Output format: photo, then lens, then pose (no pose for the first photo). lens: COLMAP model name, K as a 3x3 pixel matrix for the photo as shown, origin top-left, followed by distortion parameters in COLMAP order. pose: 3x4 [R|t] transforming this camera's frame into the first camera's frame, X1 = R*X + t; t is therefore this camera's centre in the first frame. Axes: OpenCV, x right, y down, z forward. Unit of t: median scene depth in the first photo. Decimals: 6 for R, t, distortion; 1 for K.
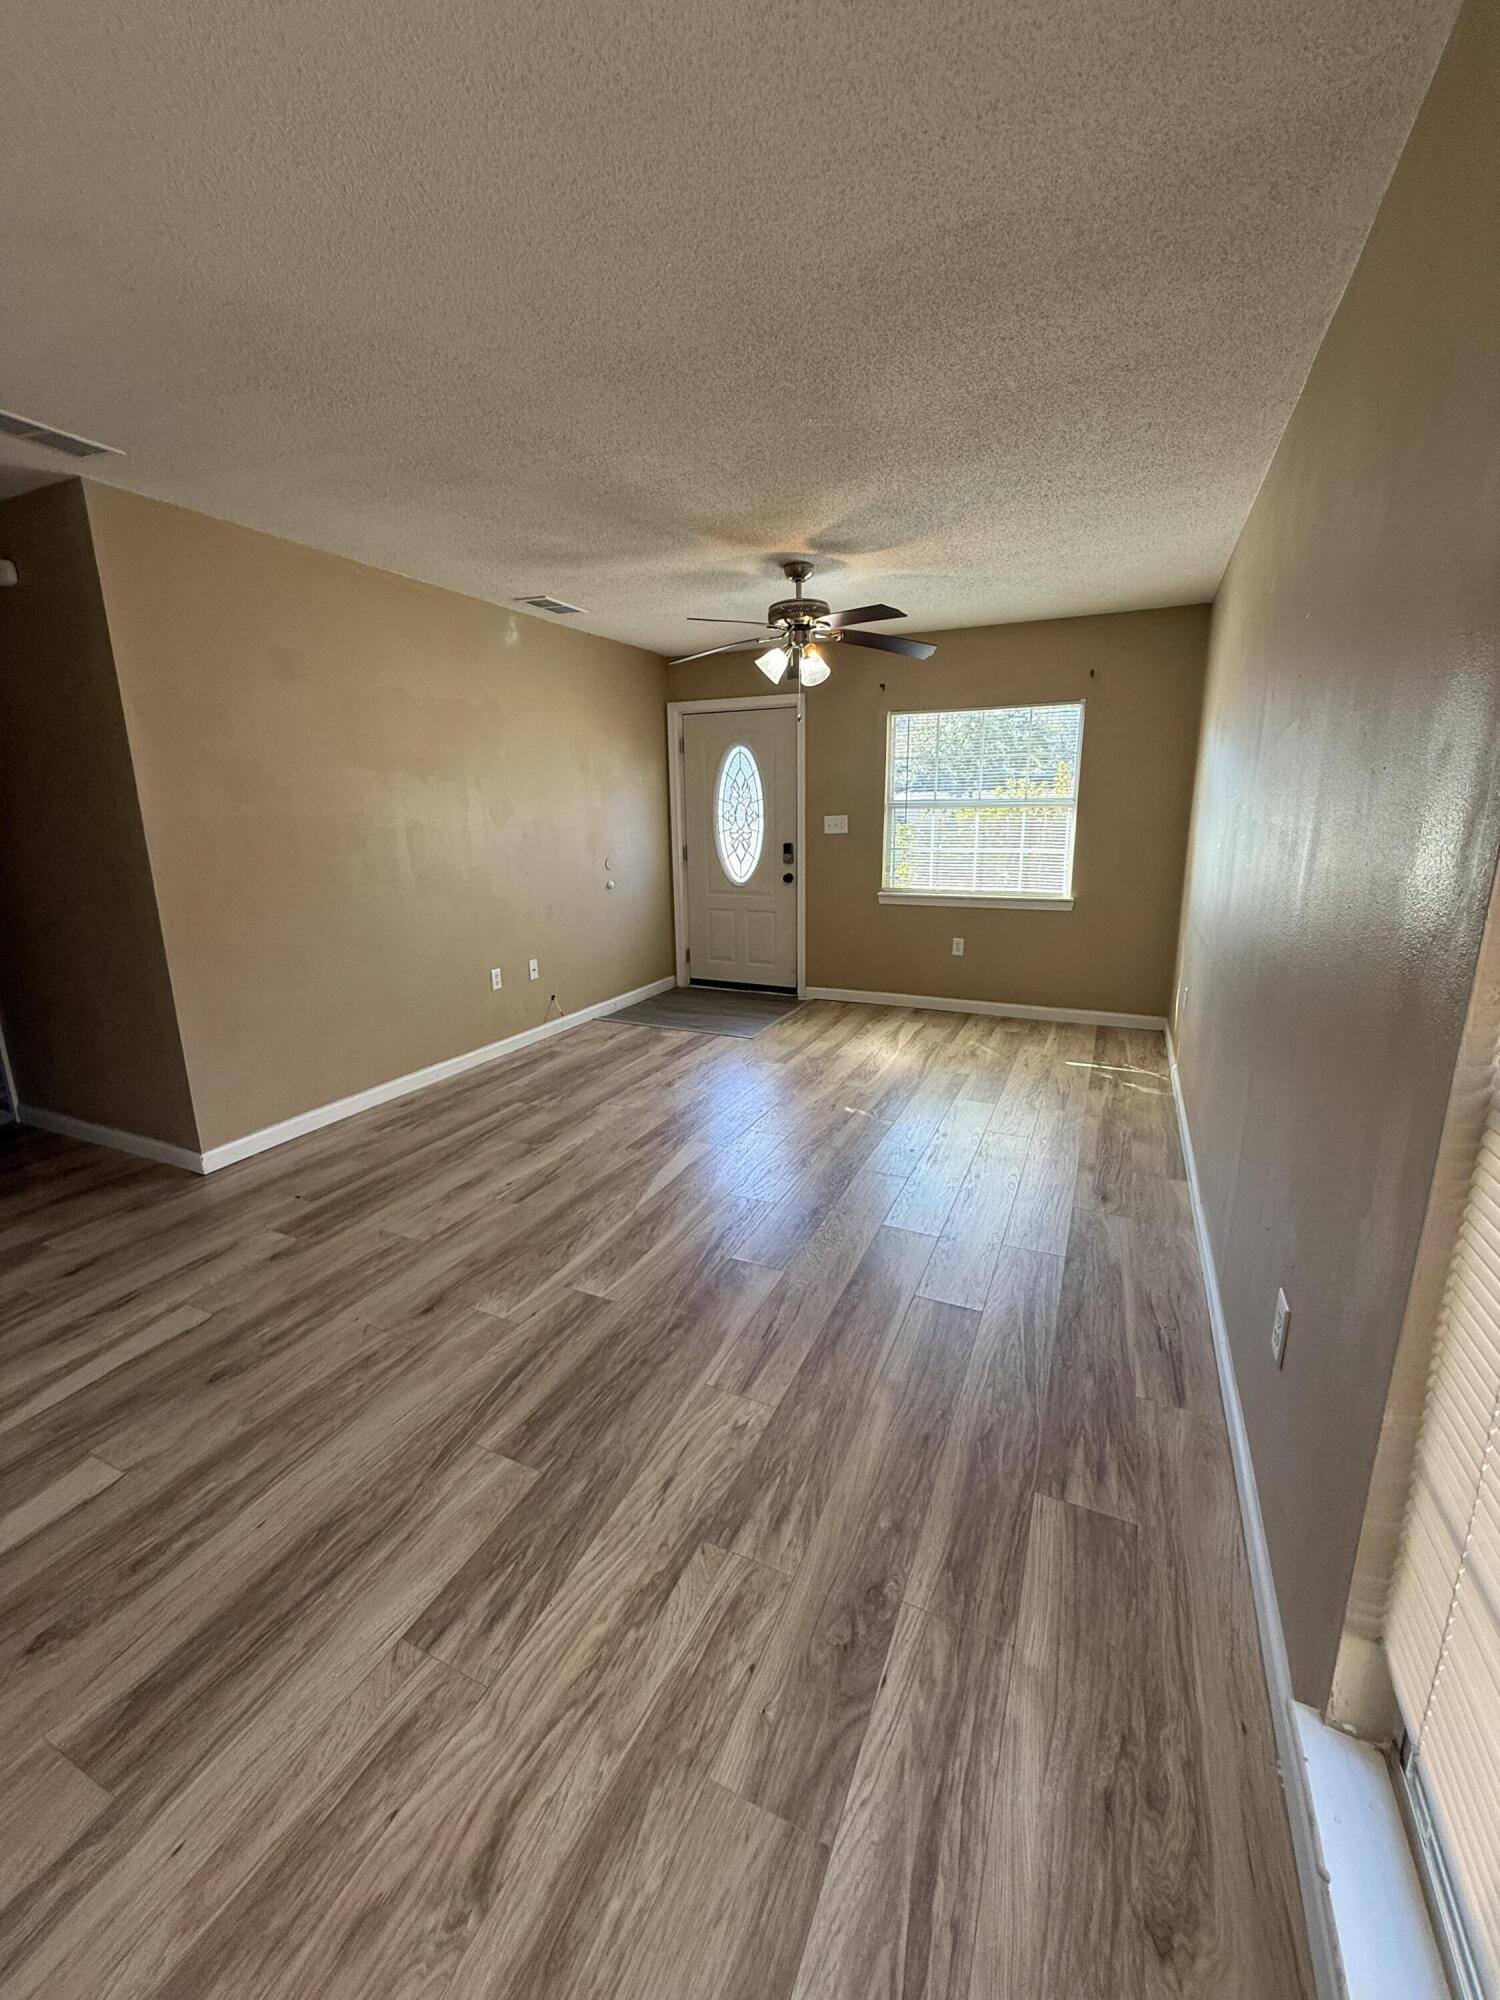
lens RADIAL K [[806.4, 0, 750.0], [0, 806.4, 1000.0], [0, 0, 1]] dist [-0.000595, 0.000253]
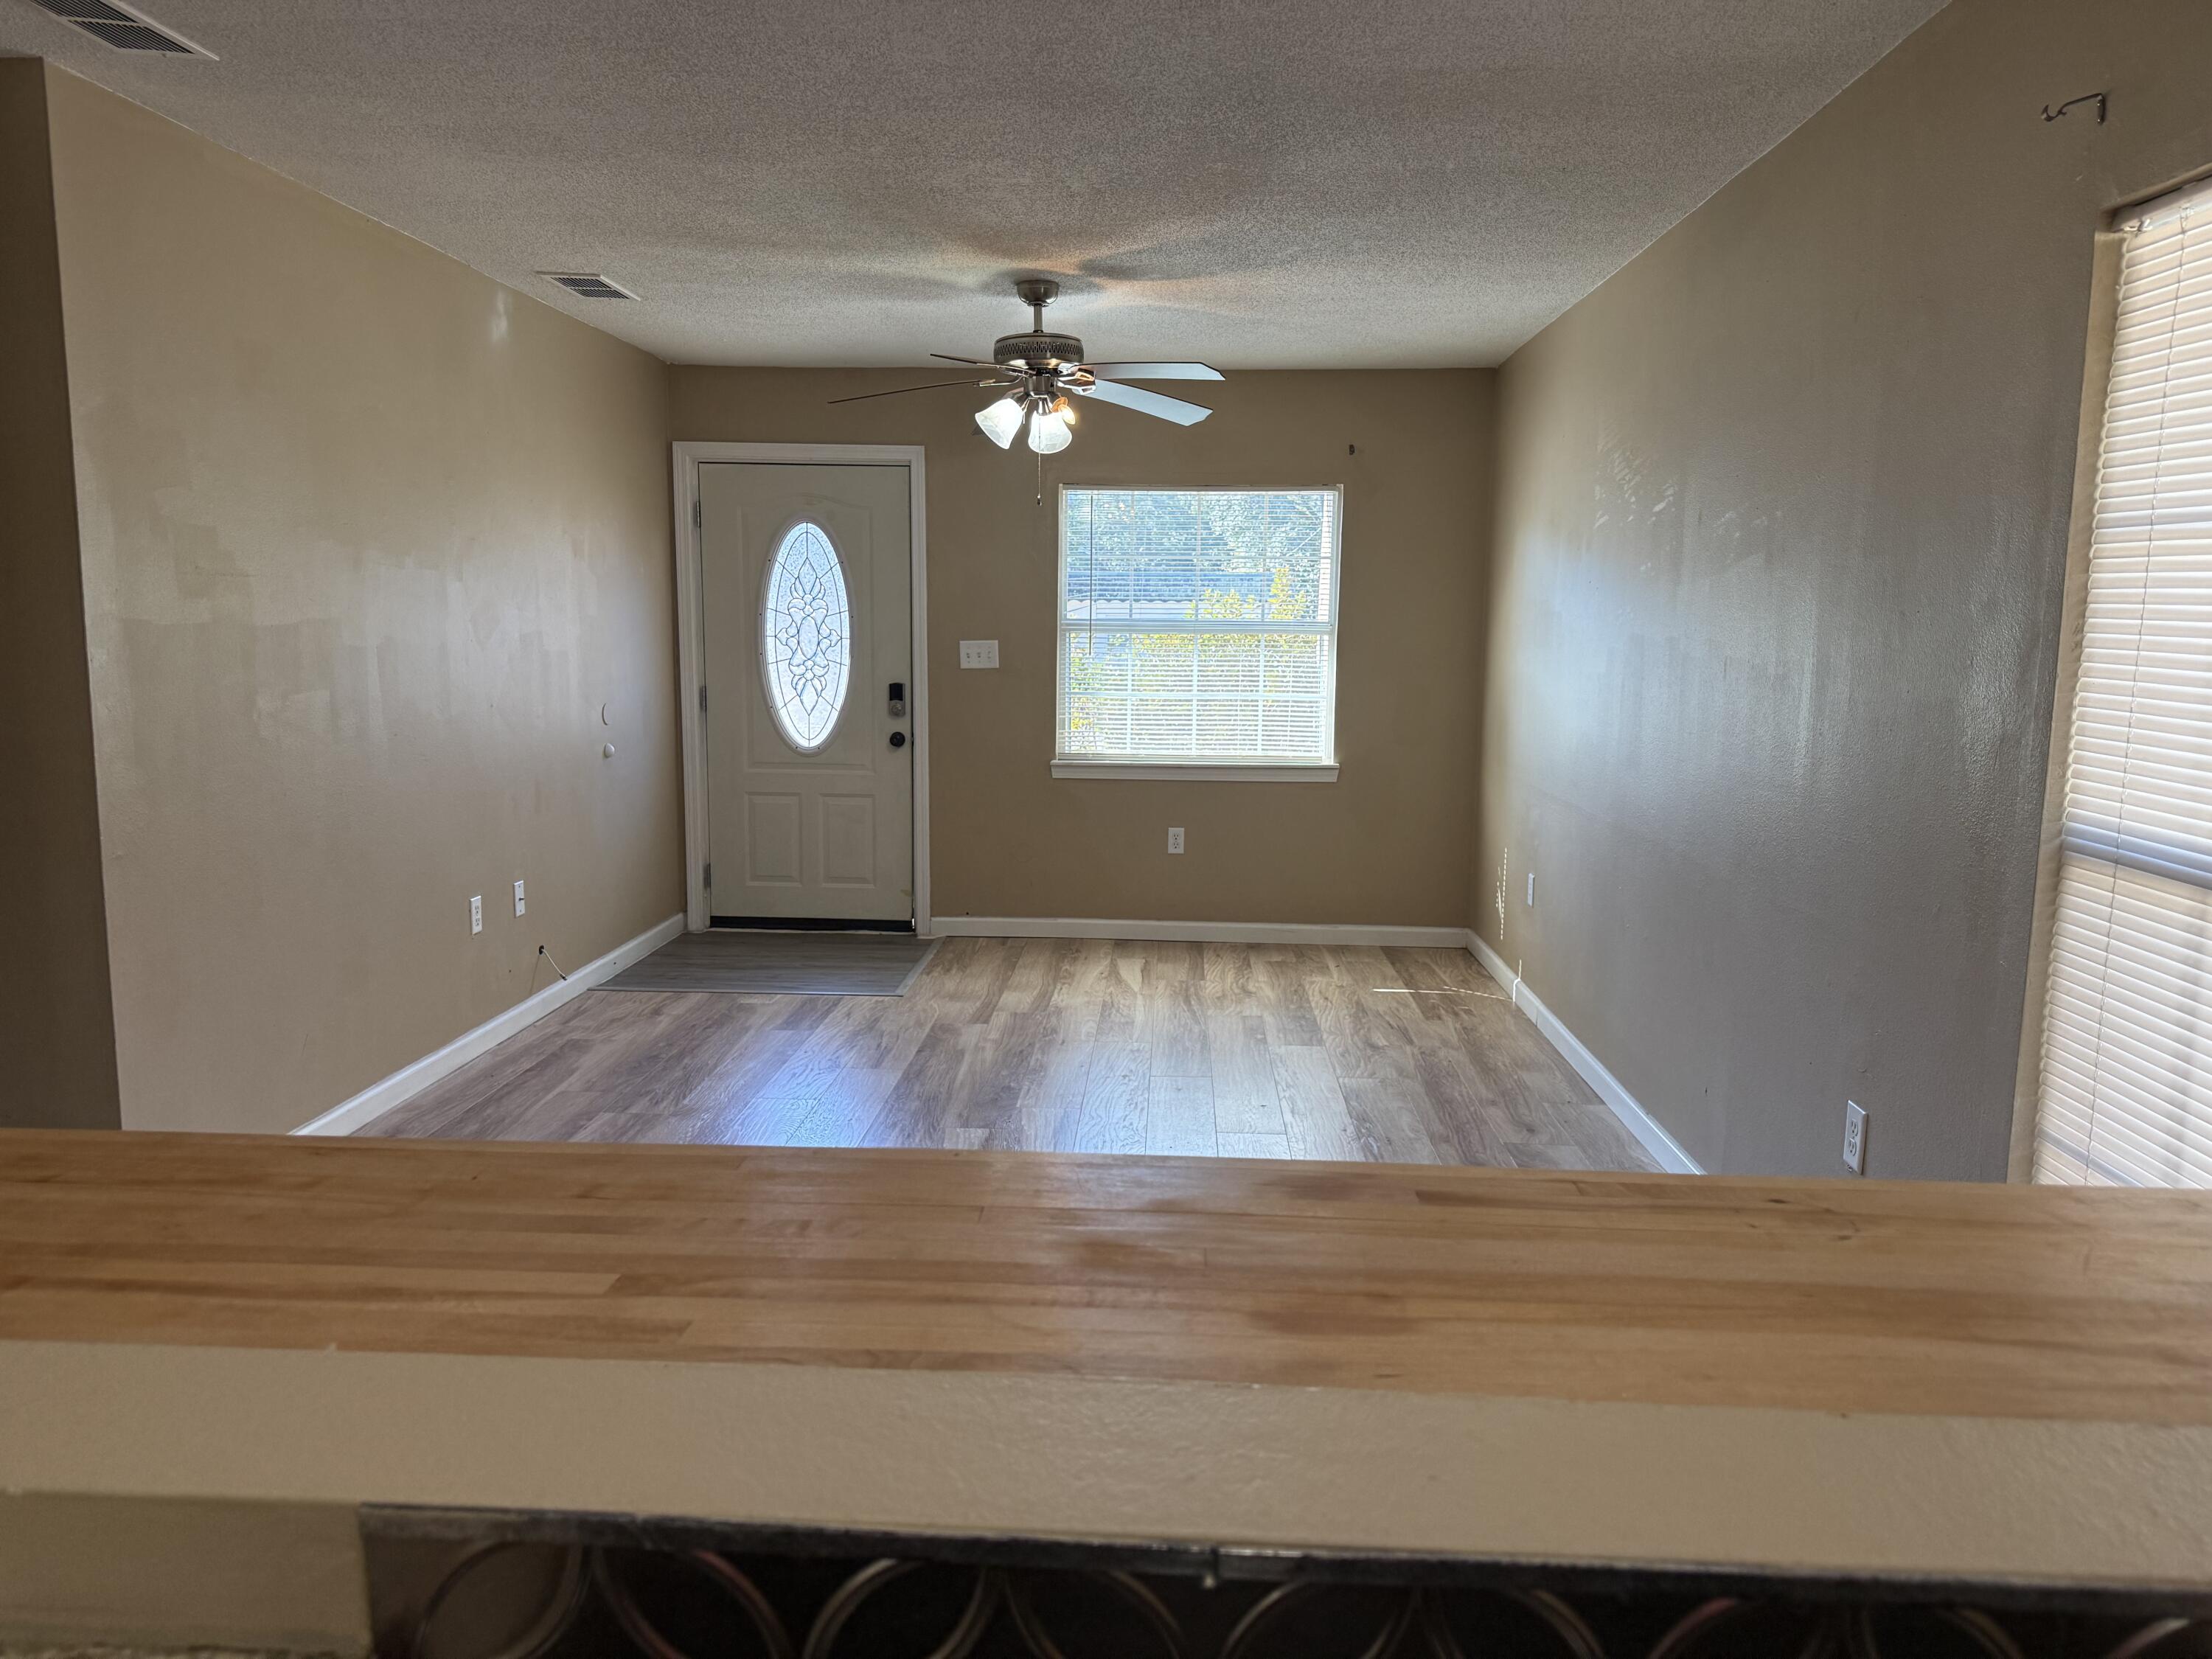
lens RADIAL K [[1569.8, 0, 1110.1], [0, 1569.8, 842.8], [0, 0, 1]] dist [0.152975, -0.179441]
pose [[0.927803, -0.029974, 0.371863, -0.354648], [0.065341, 0.994416, -0.082874, 0.050505], [-0.367303, 0.101189, 0.924581, -0.214722]]
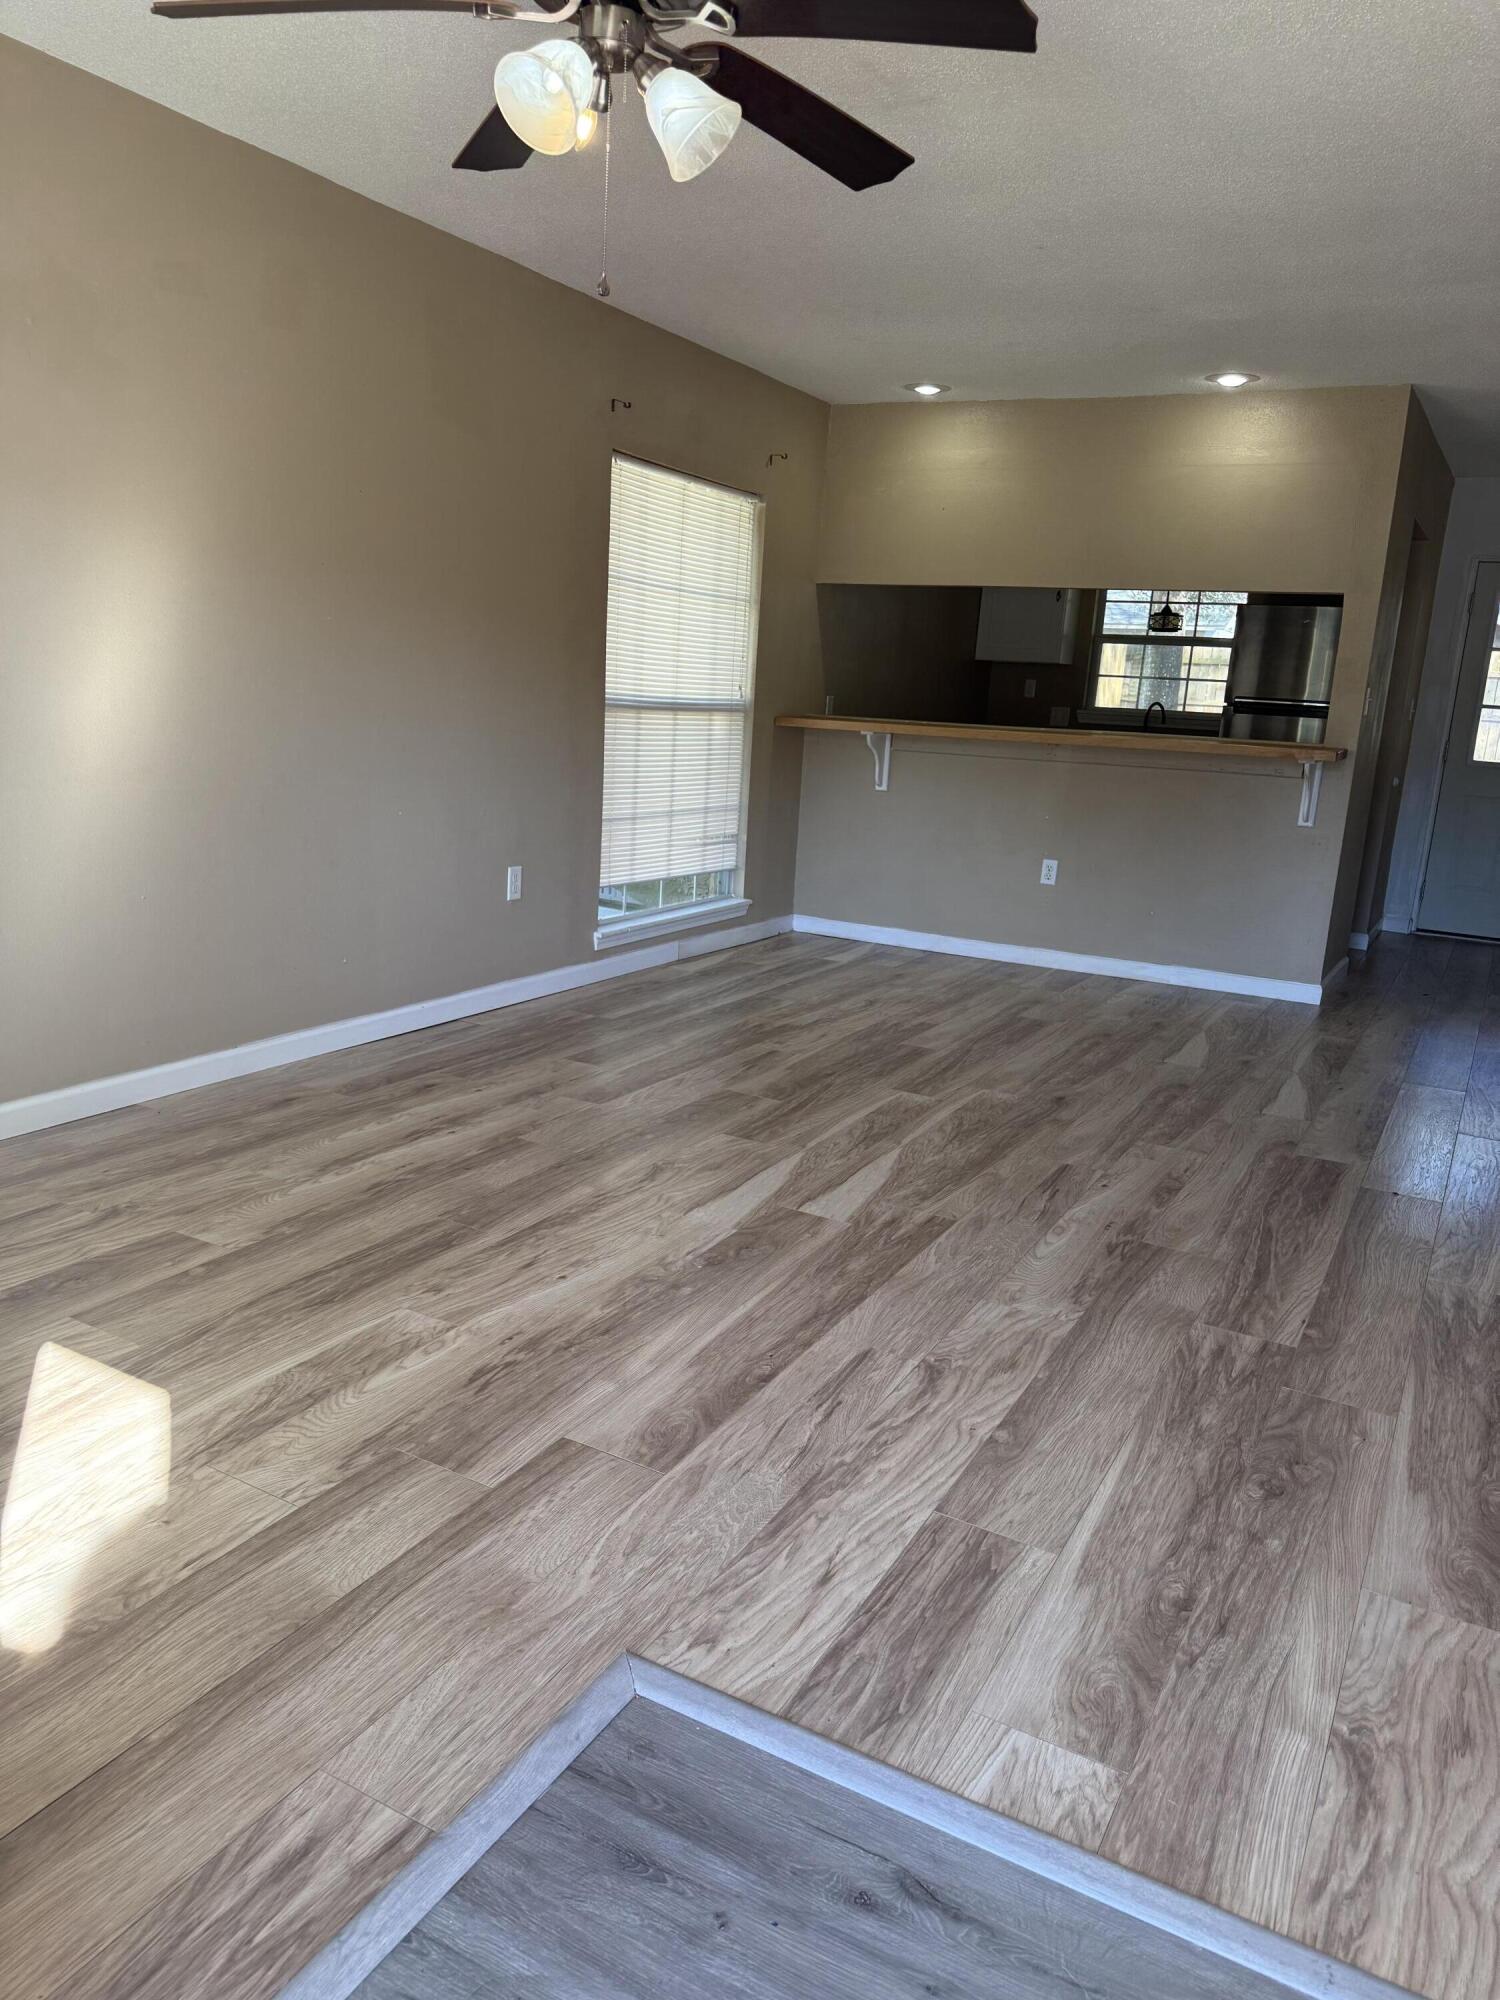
lens RADIAL K [[1419.3, 0, 750.0], [0, 1419.3, 1000.0], [0, 0, 1]] dist [0.152975, -0.179441]
pose [[-0.996586, -0.060104, 0.056600, -0.047579], [-0.029348, 0.898696, 0.437588, -0.318340], [-0.077167, 0.434433, -0.897392, 1.522115]]
